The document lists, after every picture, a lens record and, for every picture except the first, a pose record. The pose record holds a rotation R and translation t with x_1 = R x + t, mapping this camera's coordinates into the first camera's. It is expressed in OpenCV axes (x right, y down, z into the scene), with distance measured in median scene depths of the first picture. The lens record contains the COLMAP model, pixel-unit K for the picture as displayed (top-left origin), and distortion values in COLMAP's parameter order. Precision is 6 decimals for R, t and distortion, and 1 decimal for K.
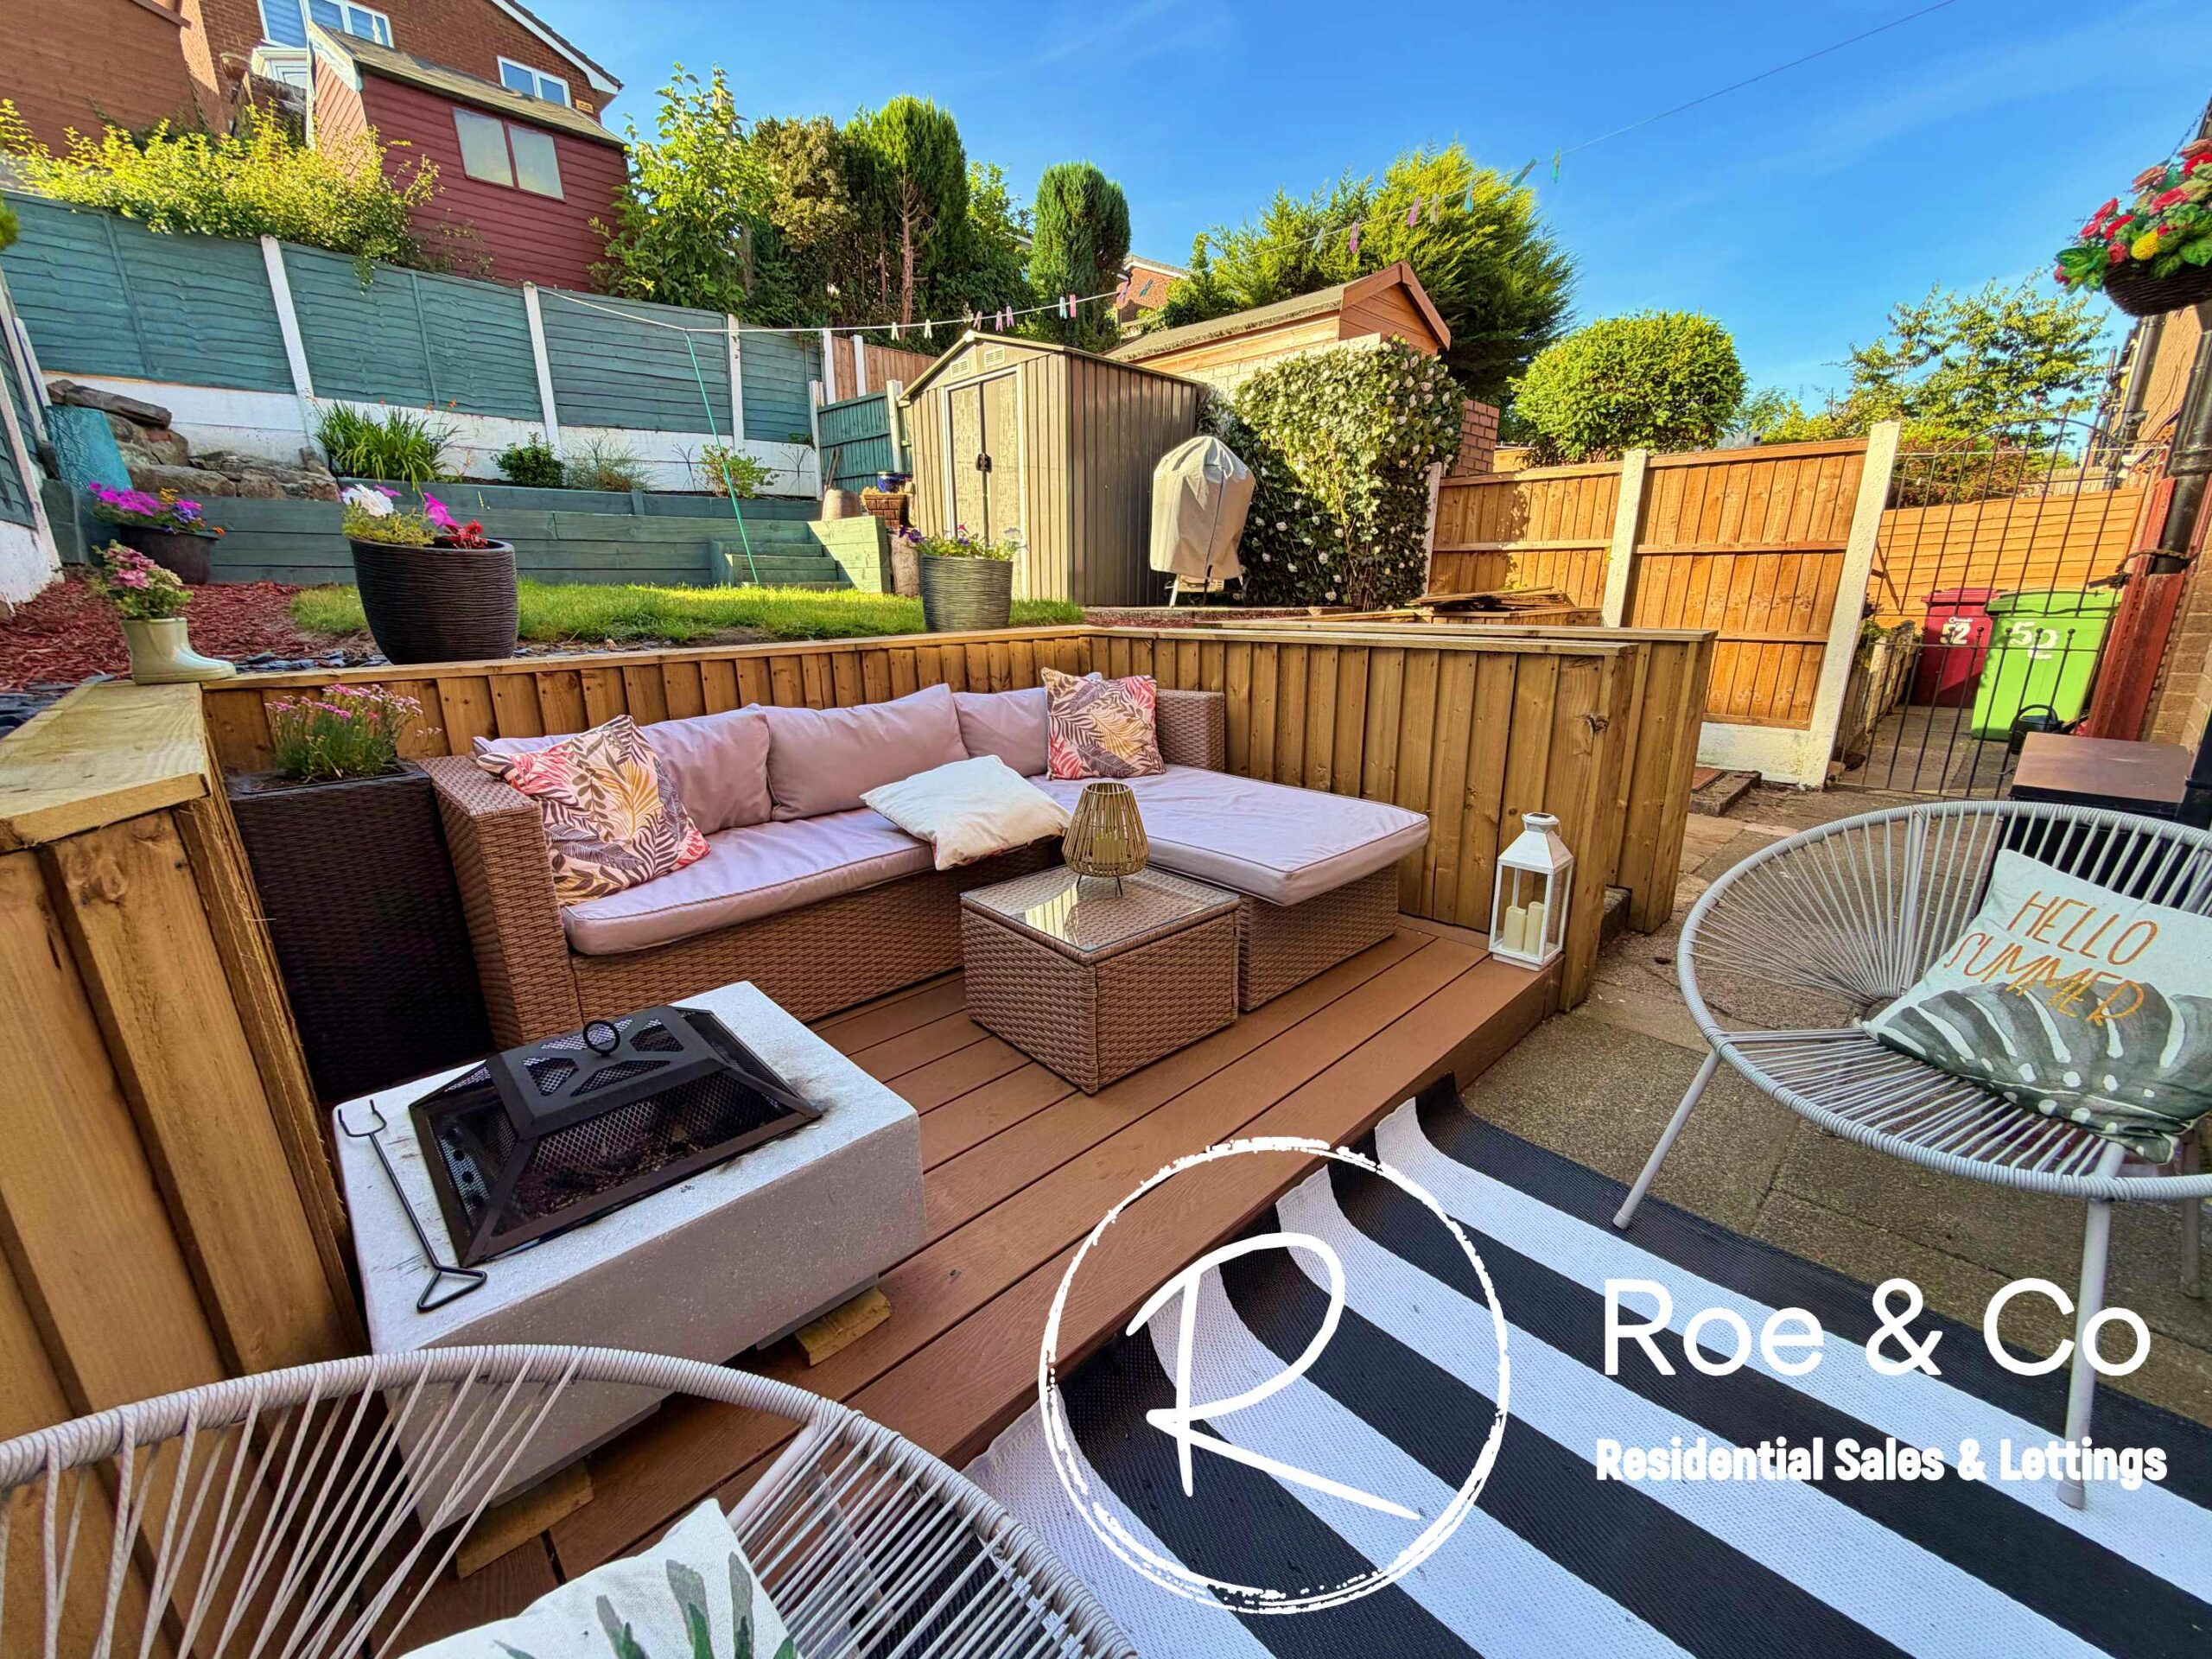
lens RADIAL K [[878.4, 0, 1102.4], [0, 878.4, 828.2], [0, 0, 1]] dist [-0.000673, -0.000234]
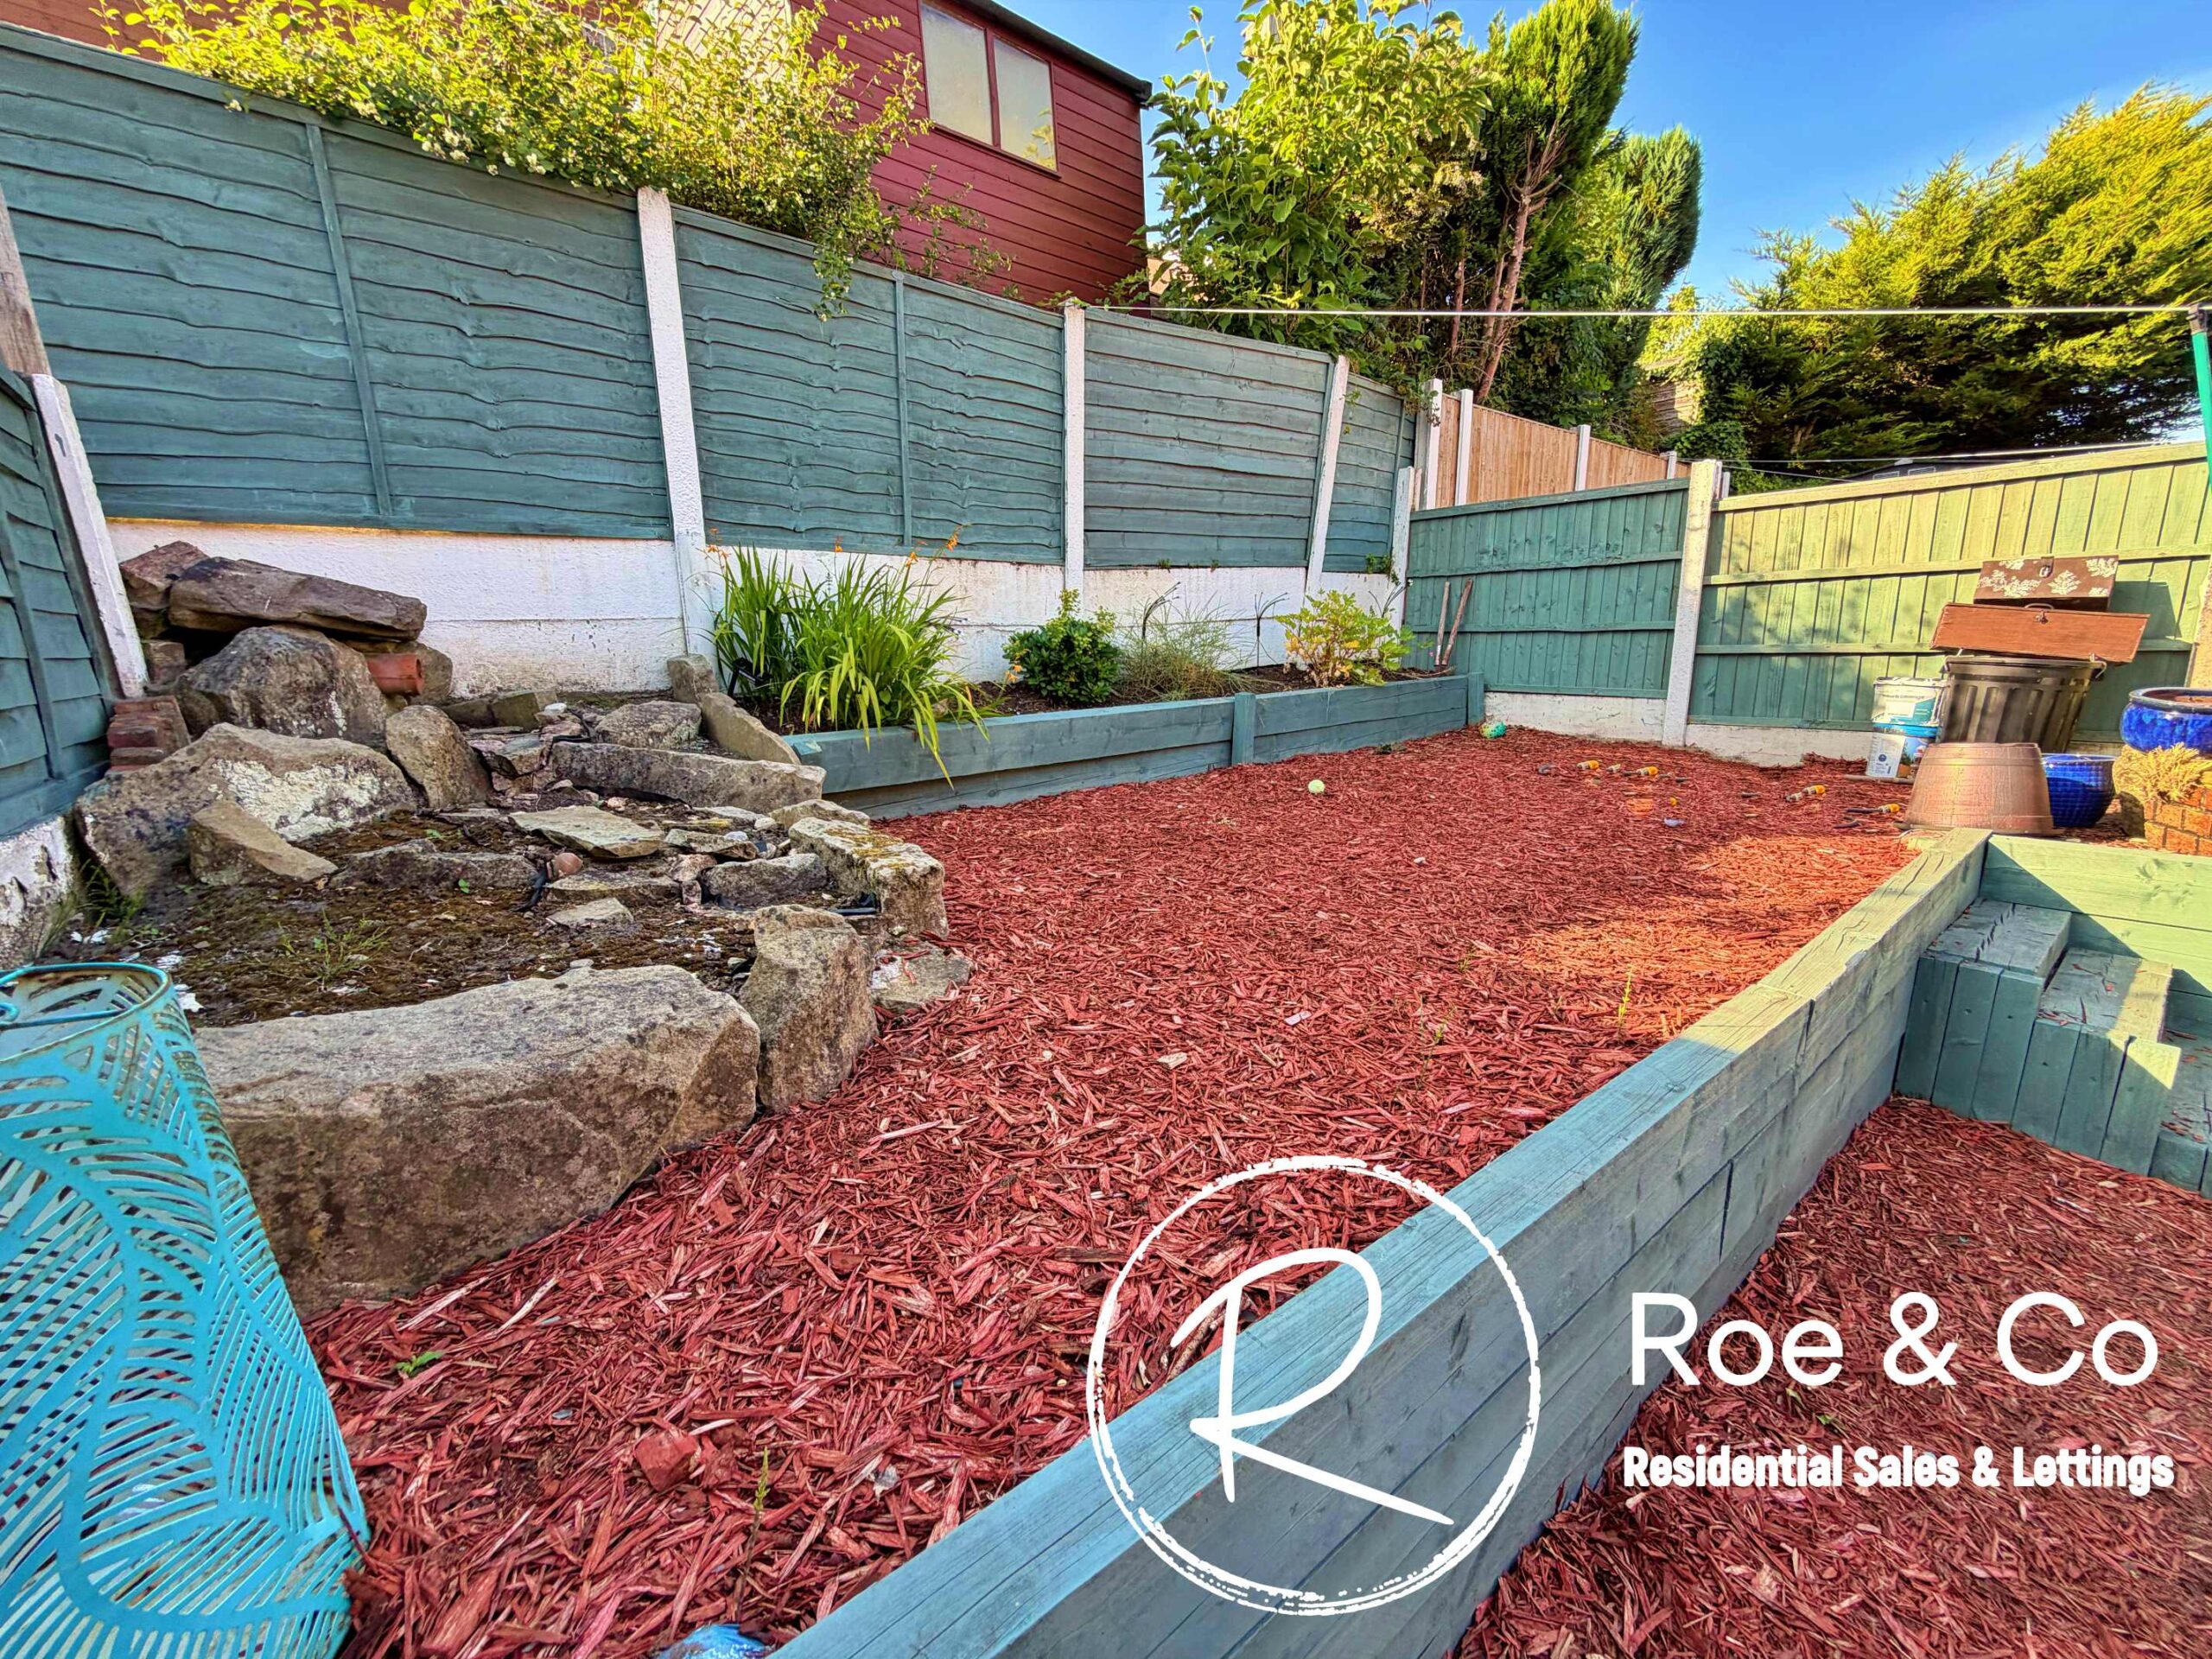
lens RADIAL K [[878.4, 0, 1102.4], [0, 878.4, 828.2], [0, 0, 1]] dist [-0.000673, -0.000234]
pose [[0.995624, 0.000150, -0.093451, -0.574516], [-0.006944, 0.997352, -0.072387, -0.276767], [0.093193, 0.072719, 0.992989, 0.511436]]
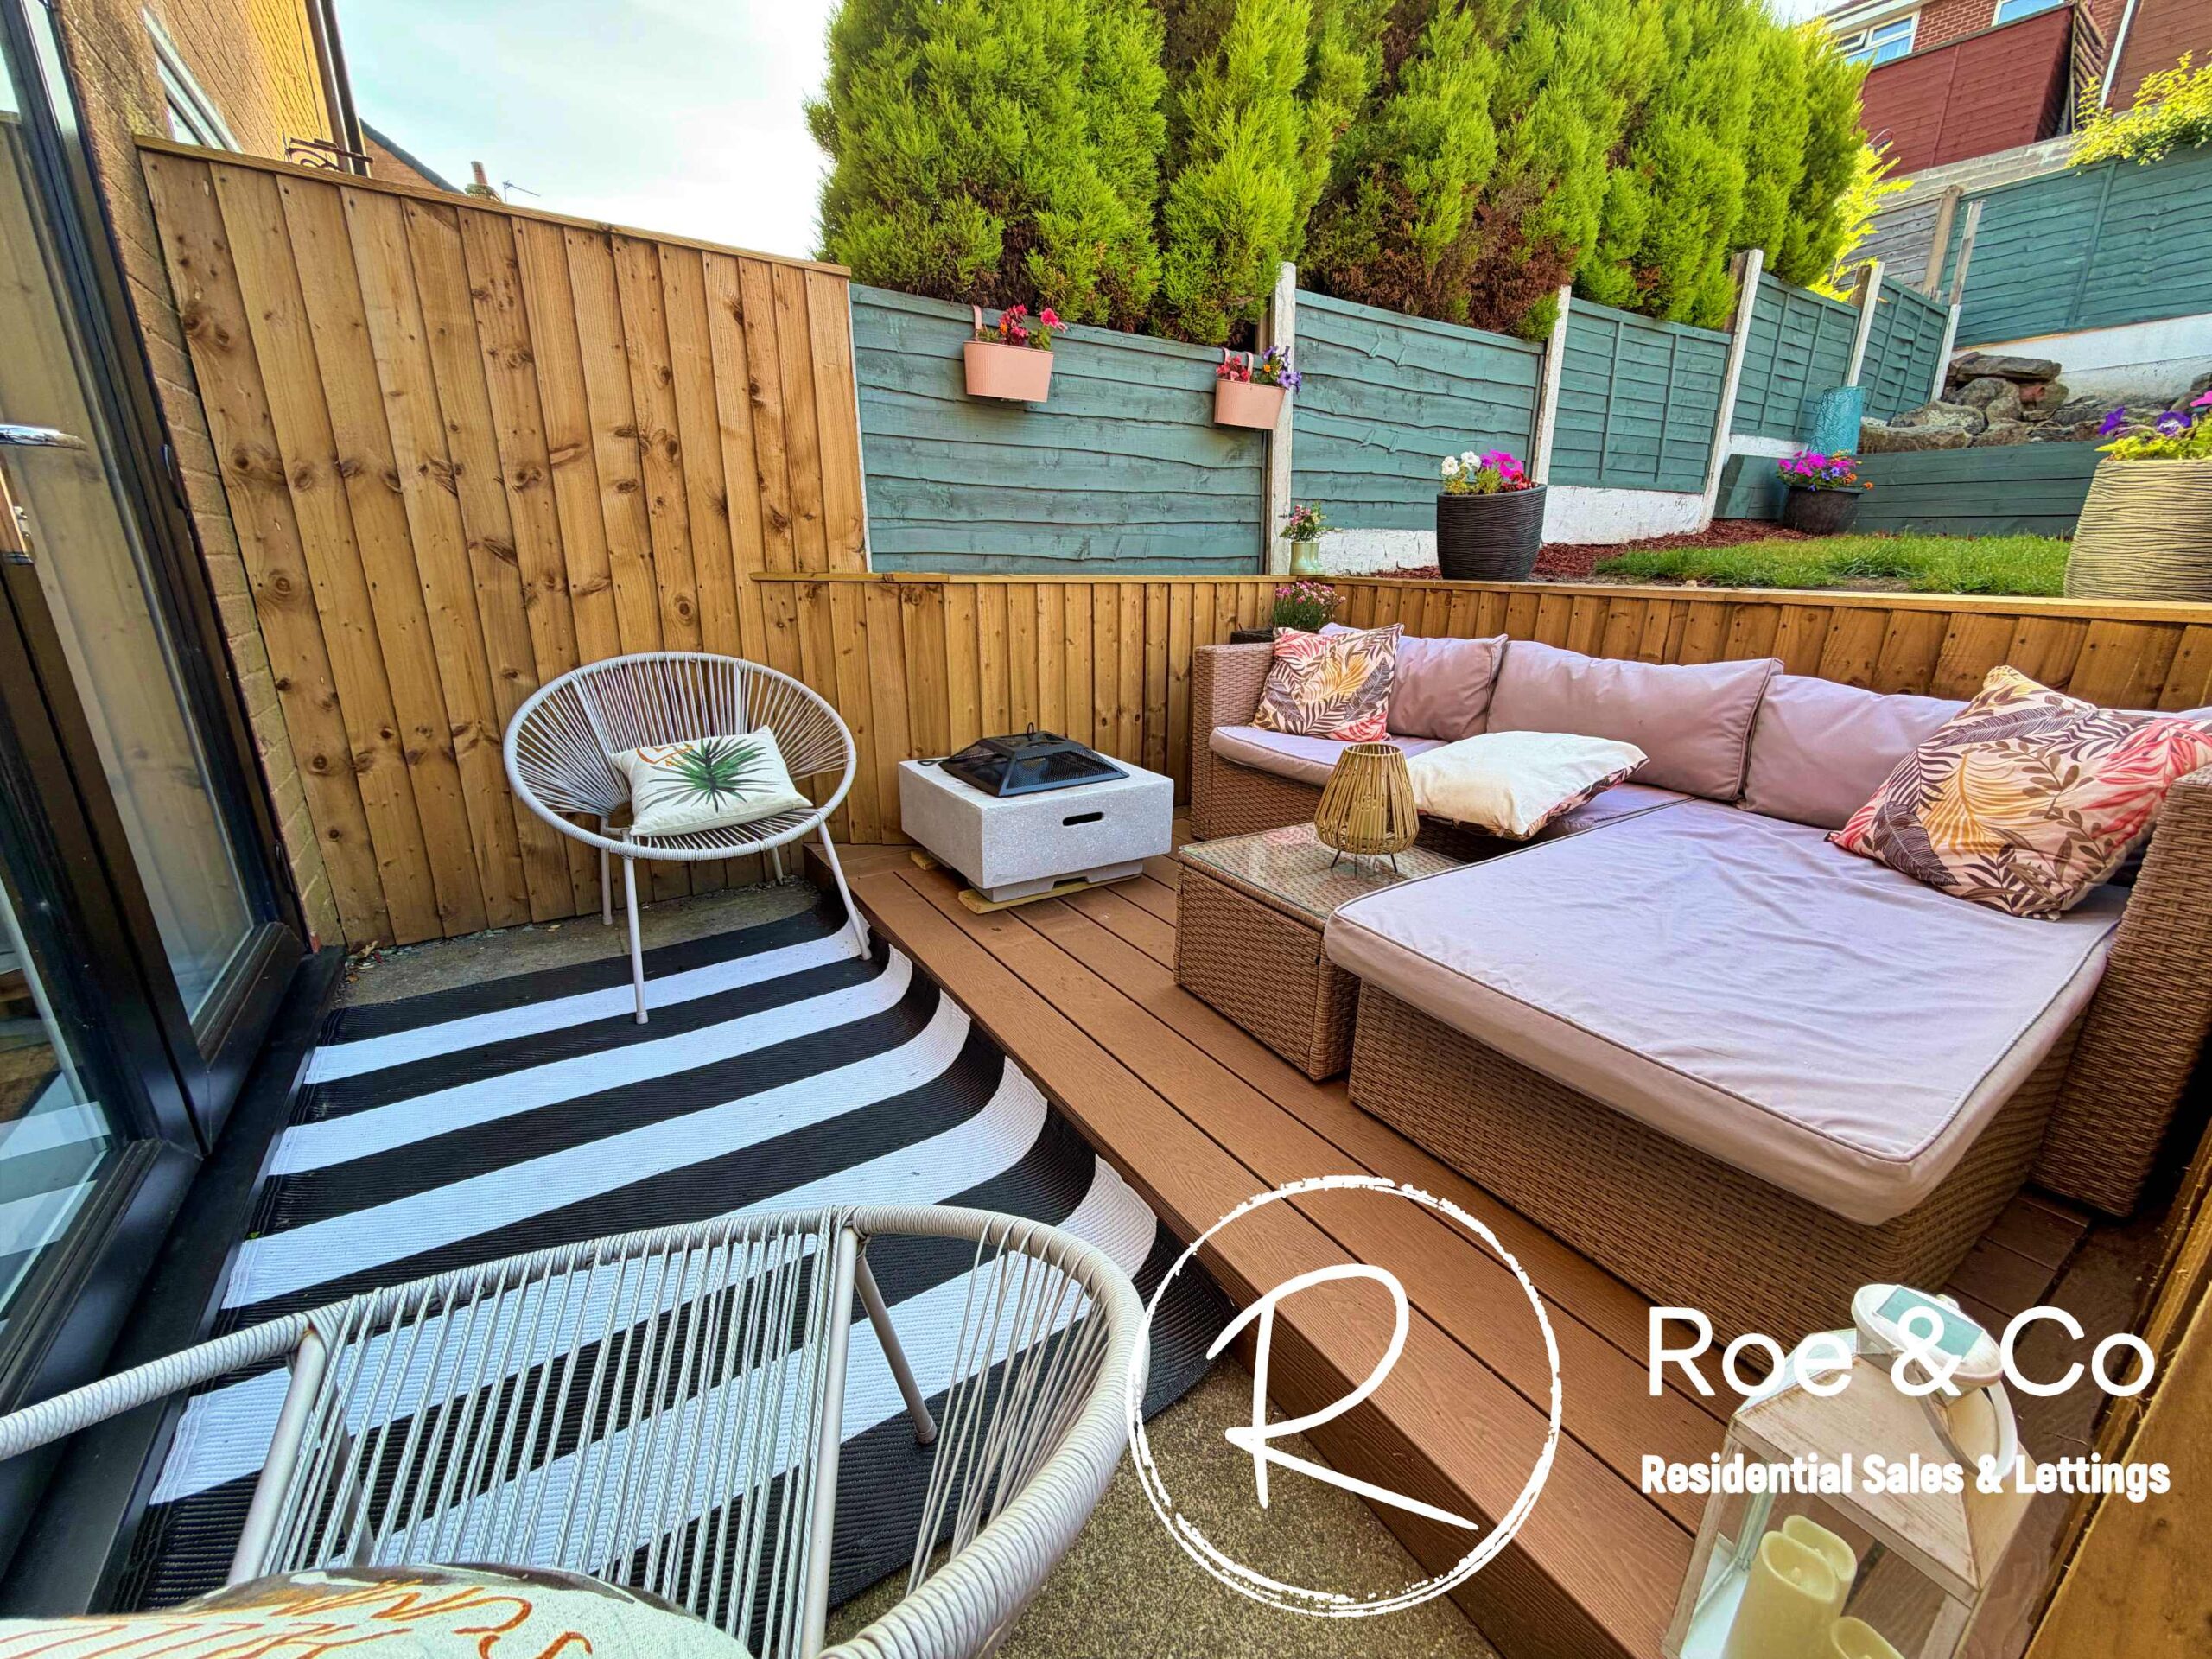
lens RADIAL K [[878.4, 0, 1102.4], [0, 878.4, 828.2], [0, 0, 1]] dist [-0.000673, -0.000234]
pose [[-0.192691, 0.303937, -0.933002, 0.185247], [-0.271416, 0.897216, 0.348335, -0.043525], [0.942976, 0.320353, -0.090392, 0.190071]]
